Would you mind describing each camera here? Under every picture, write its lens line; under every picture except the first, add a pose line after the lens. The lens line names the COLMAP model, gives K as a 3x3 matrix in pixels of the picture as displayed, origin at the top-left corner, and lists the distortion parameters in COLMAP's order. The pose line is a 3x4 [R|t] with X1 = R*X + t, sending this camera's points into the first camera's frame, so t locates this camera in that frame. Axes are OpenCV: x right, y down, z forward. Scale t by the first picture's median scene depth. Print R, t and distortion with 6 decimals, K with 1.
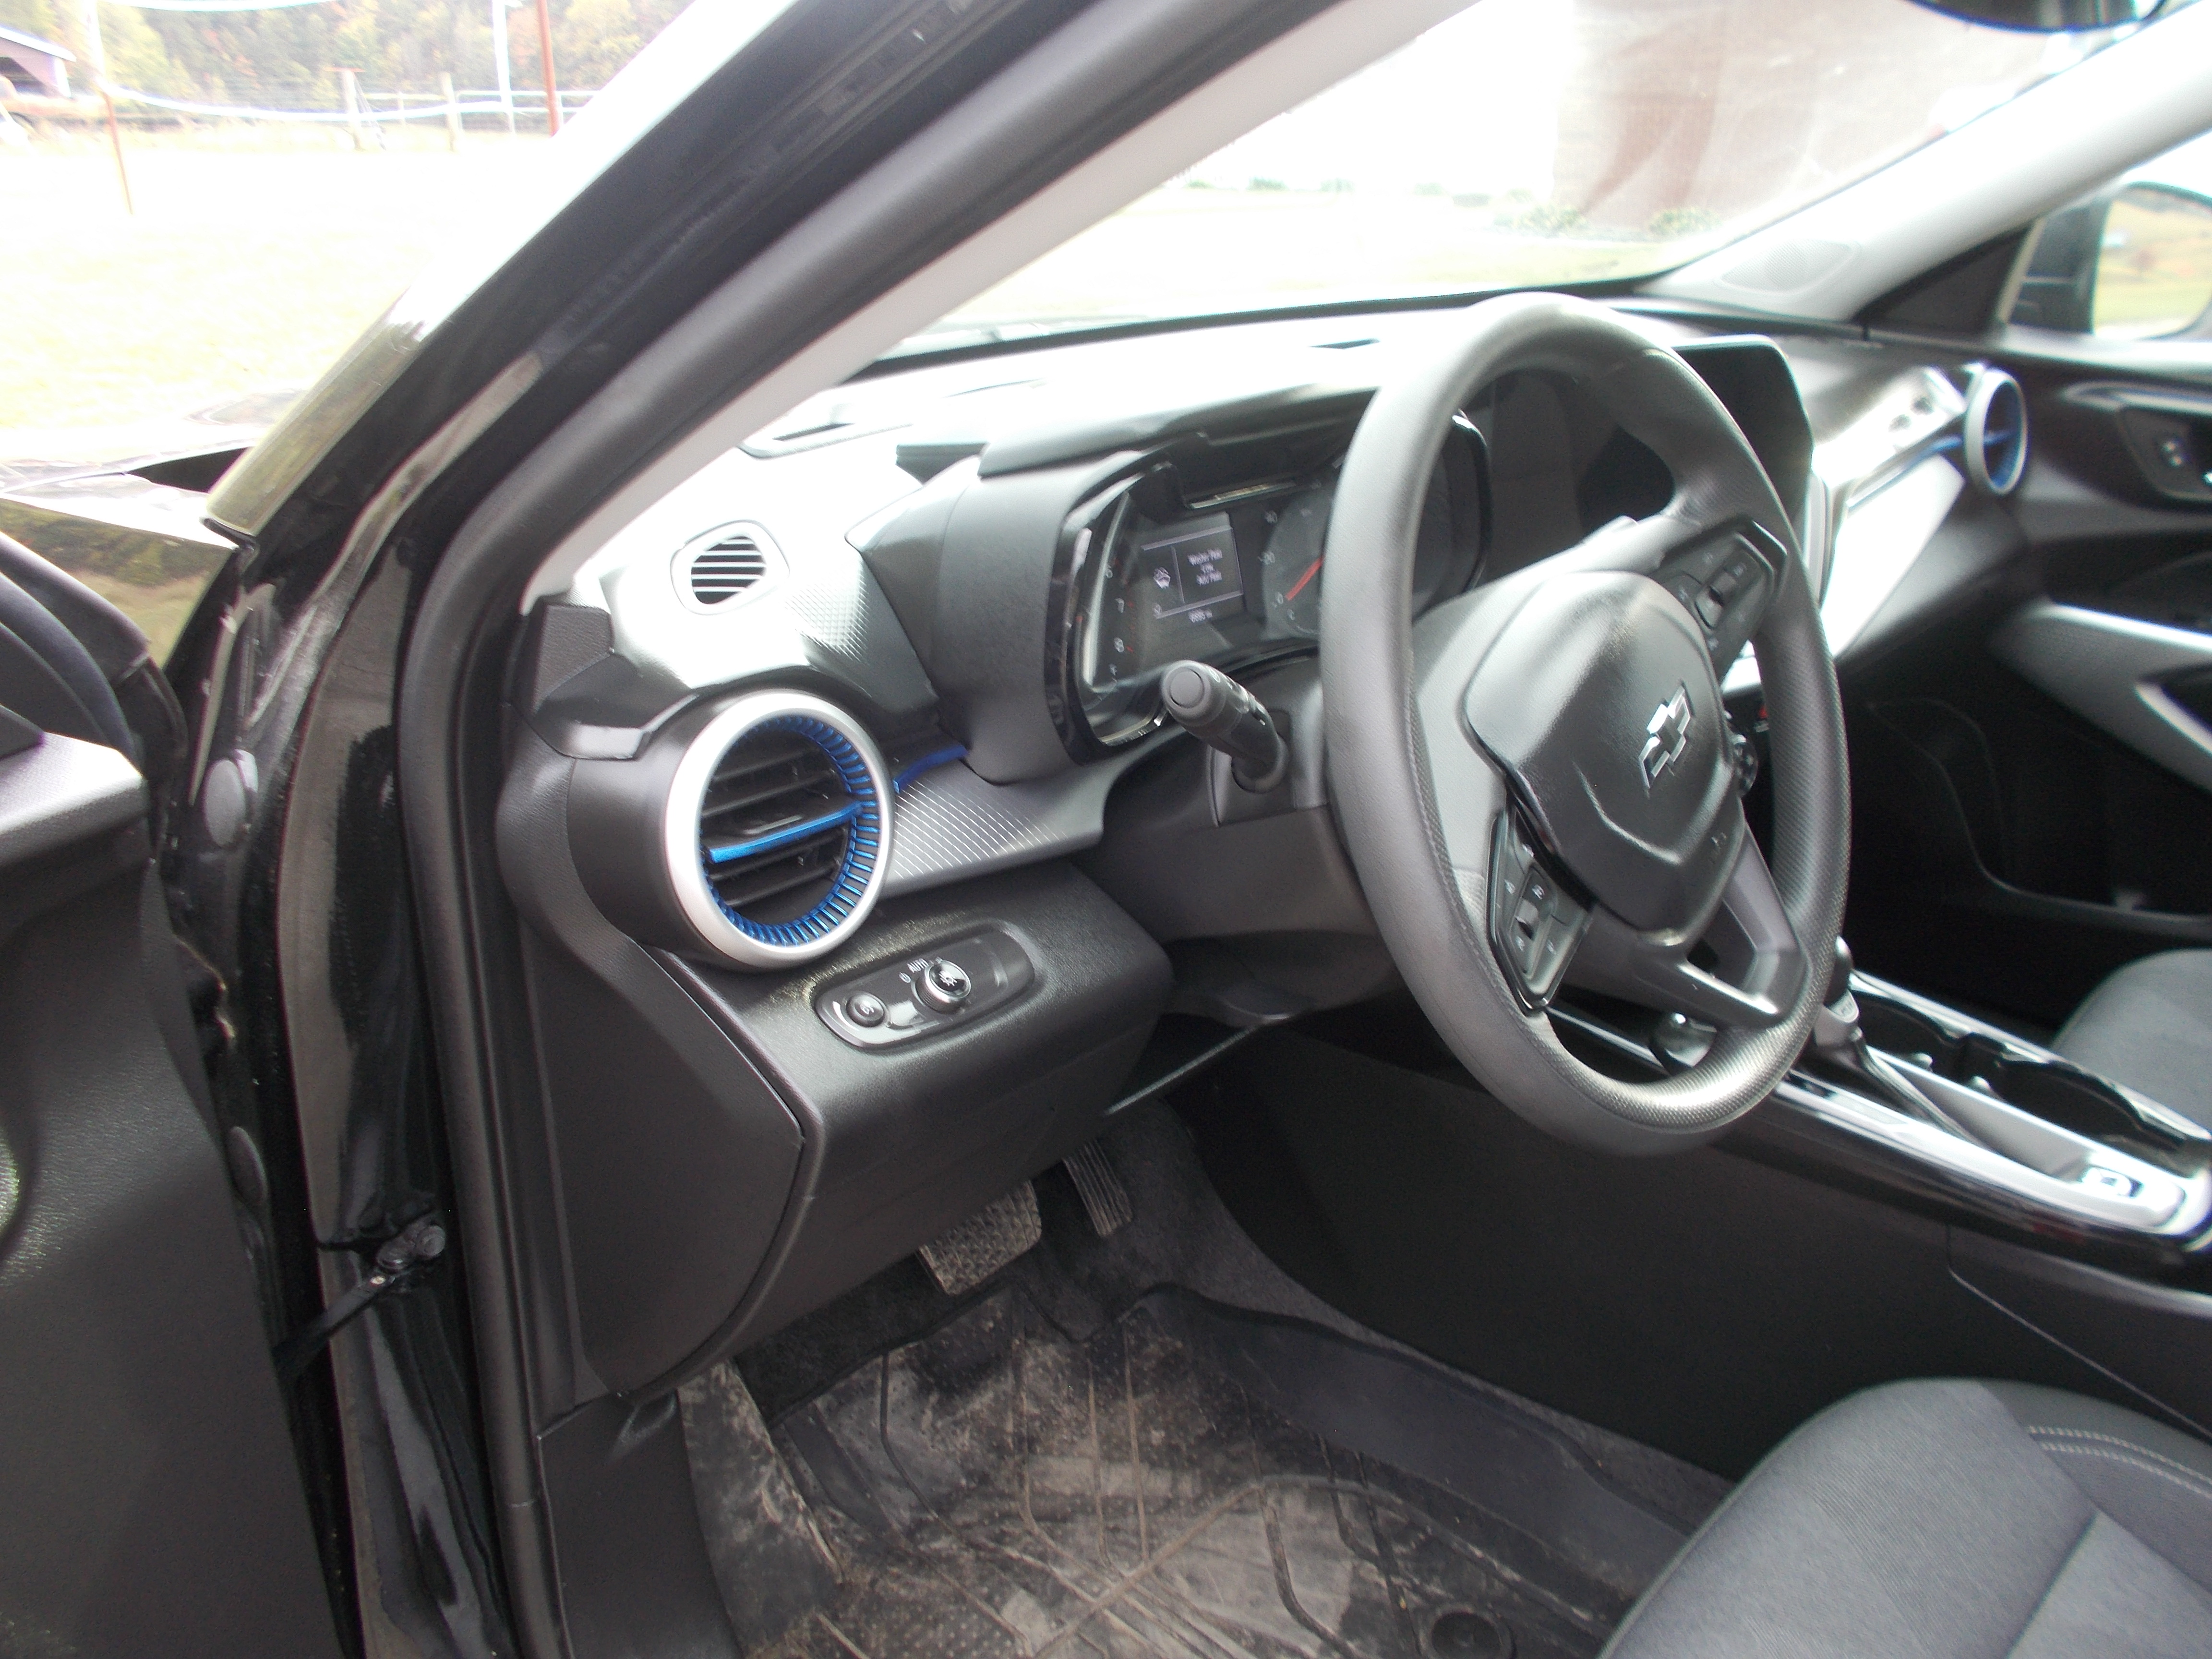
lens RADIAL K [[1642.3, 0, 1106.0], [0, 1642.3, 829.5], [0, 0, 1]] dist [0.009719, -0.001586]
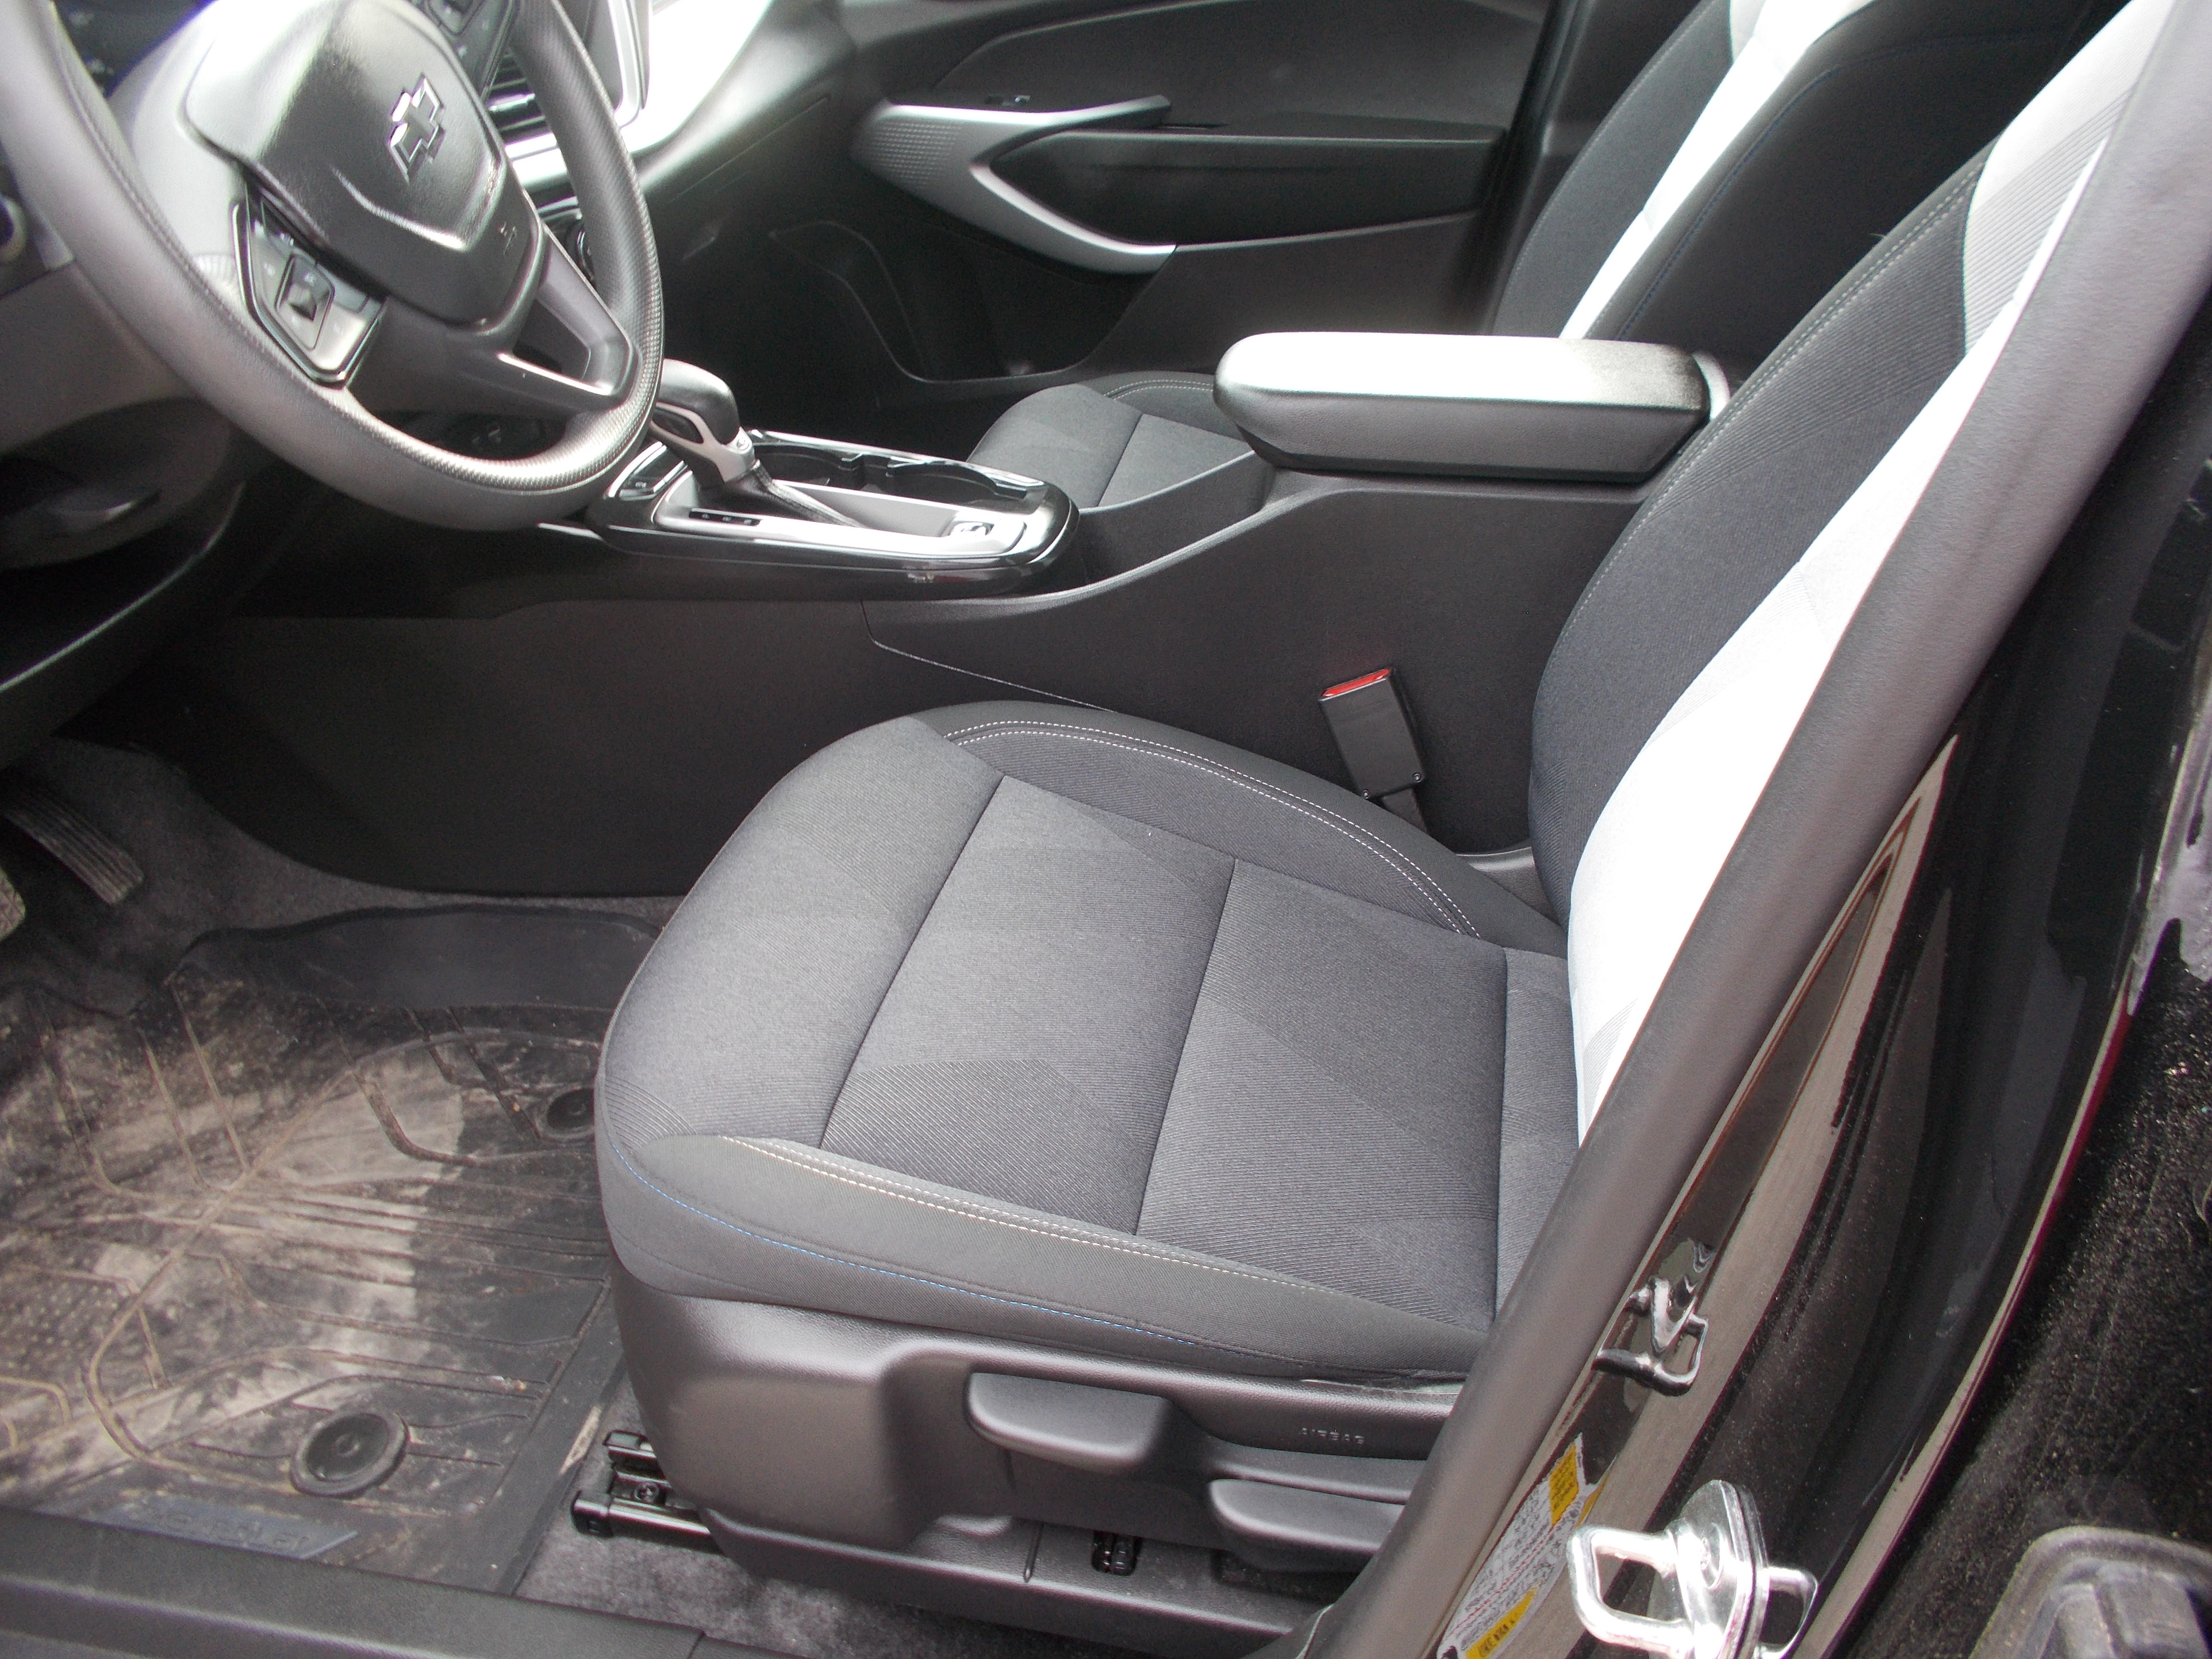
lens RADIAL K [[1658.7, 0, 1106.0], [0, 1658.7, 829.5], [0, 0, 1]] dist [-0.007716, -0.007013]
pose [[0.841119, -0.297872, 0.451432, 0.067739], [0.219334, 0.950818, 0.218717, 0.142364], [-0.494379, -0.084952, 0.865085, -0.083397]]
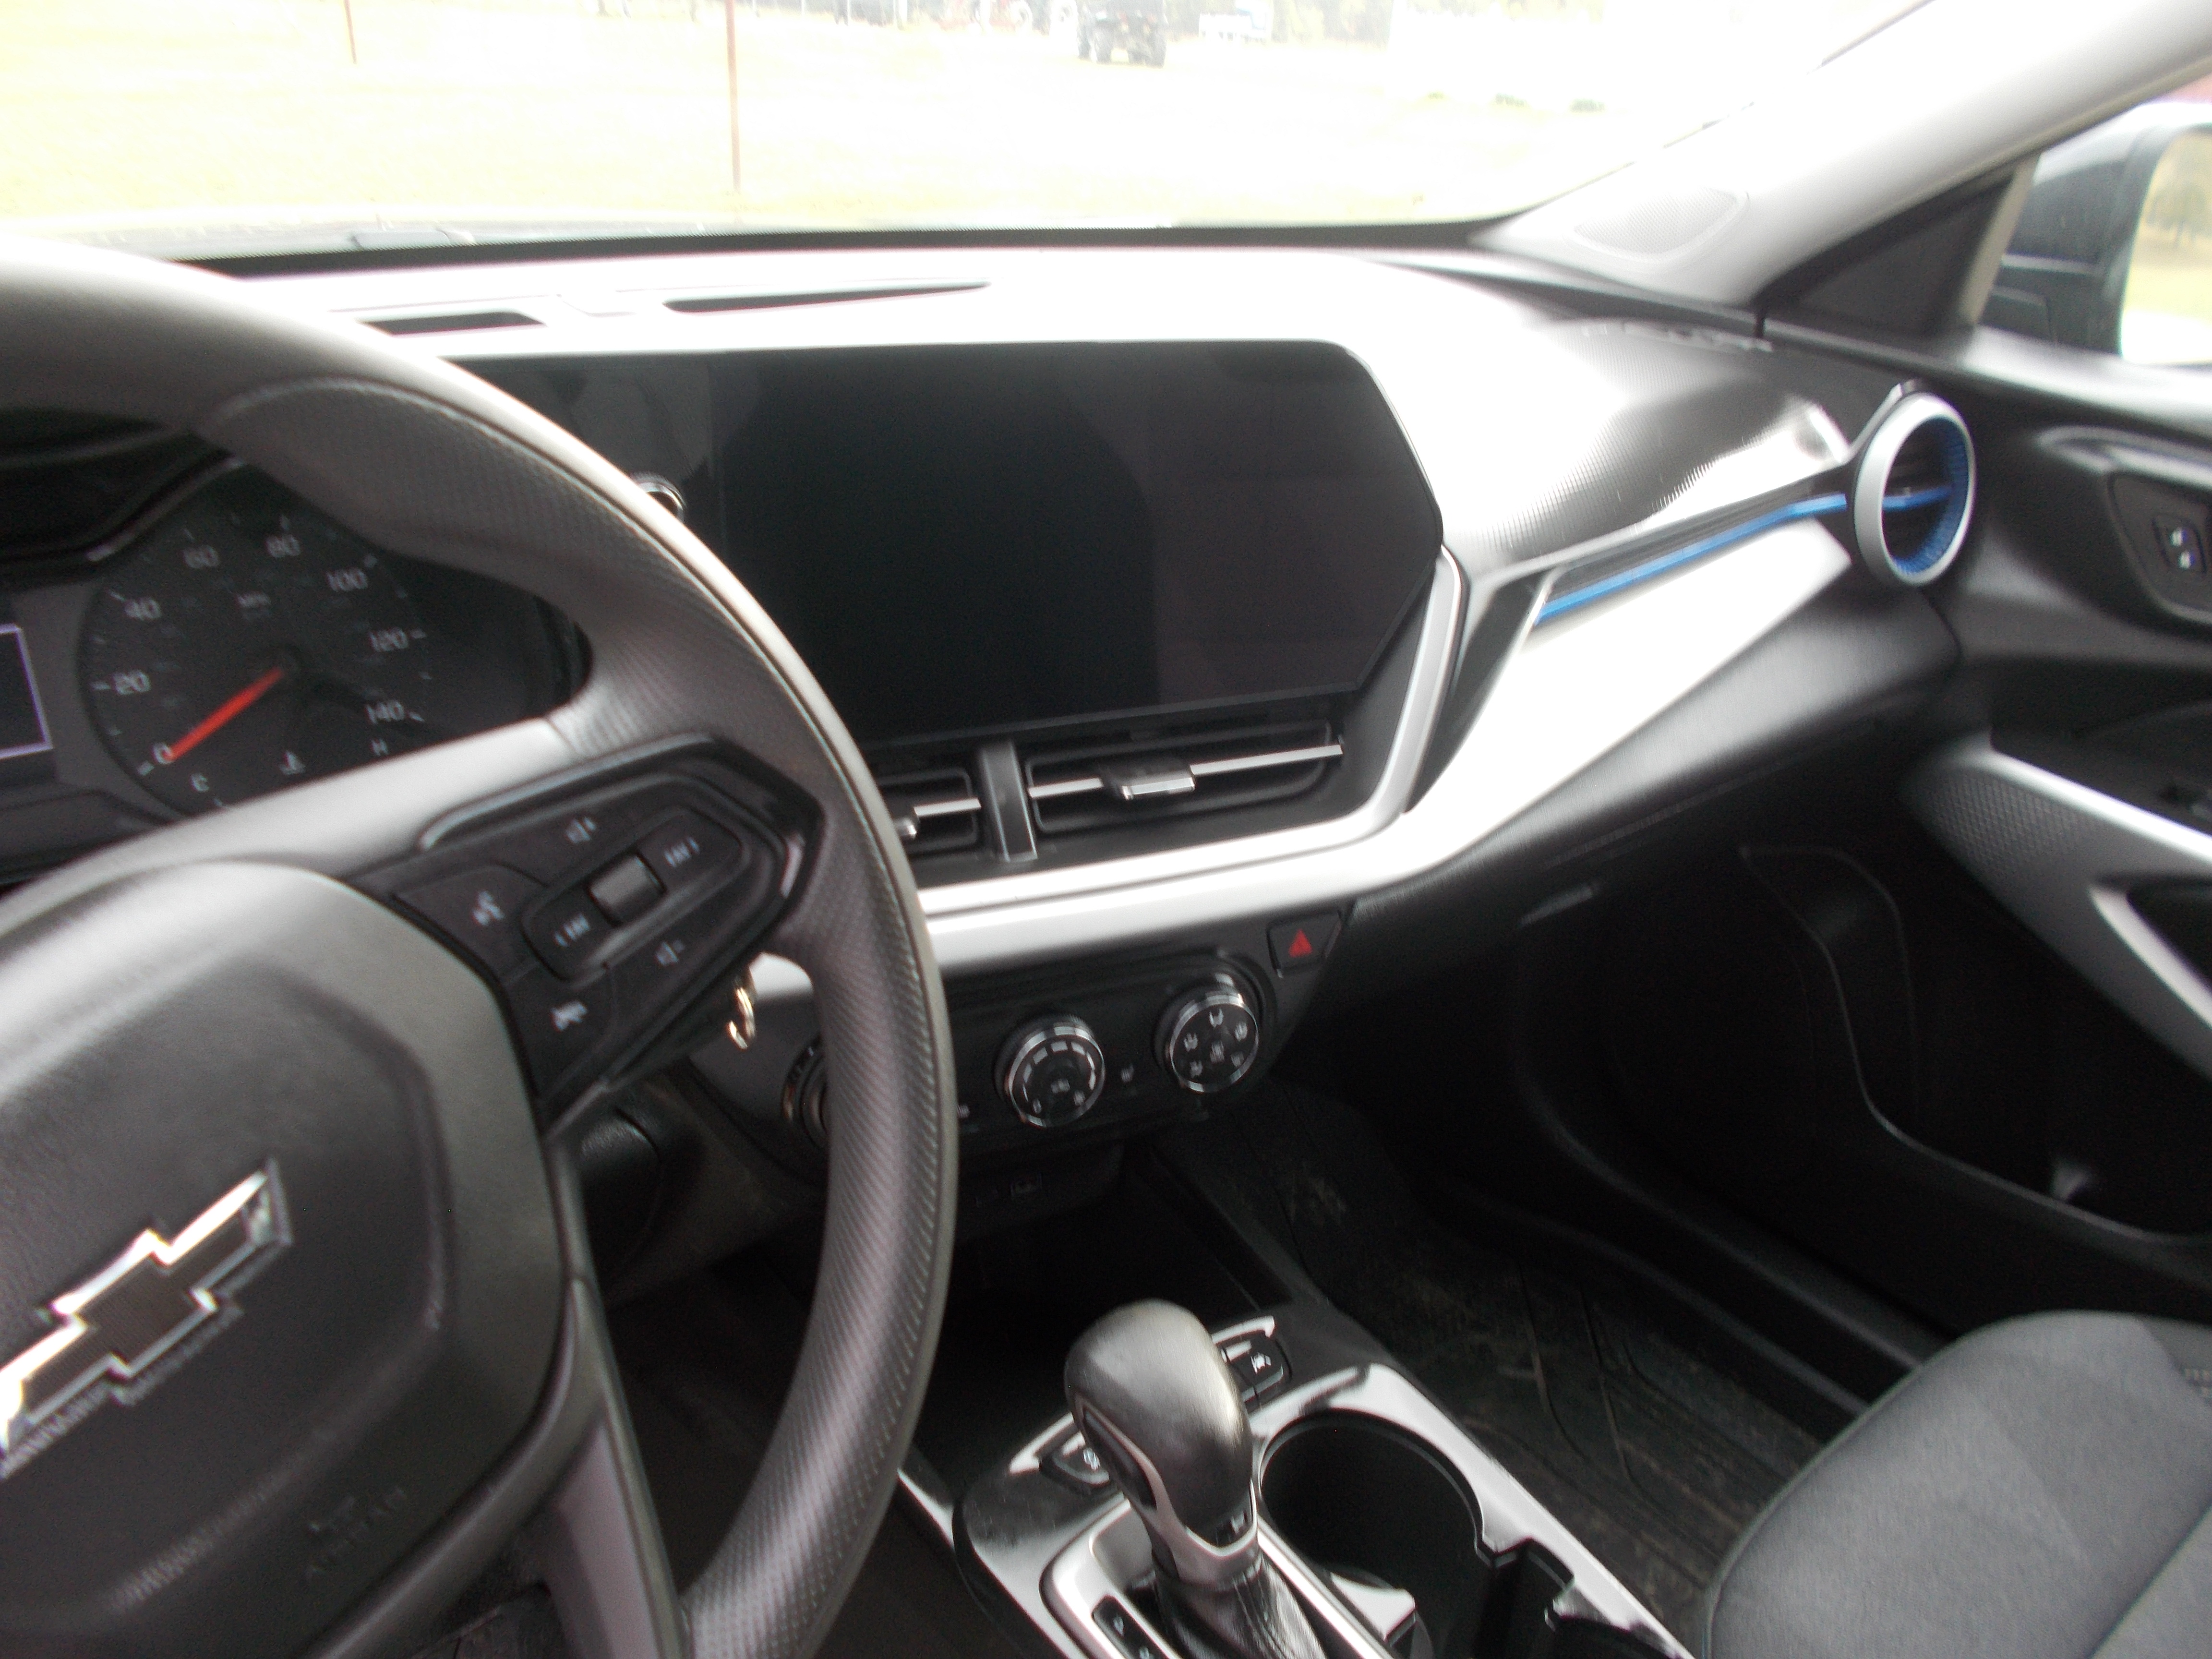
lens RADIAL K [[1662.3, 0, 1106.0], [0, 1662.3, 829.5], [0, 0, 1]] dist [0.006278, 0.001719]
pose [[0.989551, 0.103334, -0.100556, 0.369855], [-0.098451, 0.993763, 0.052373, -0.134392], [0.105341, -0.041926, 0.993552, 0.359641]]
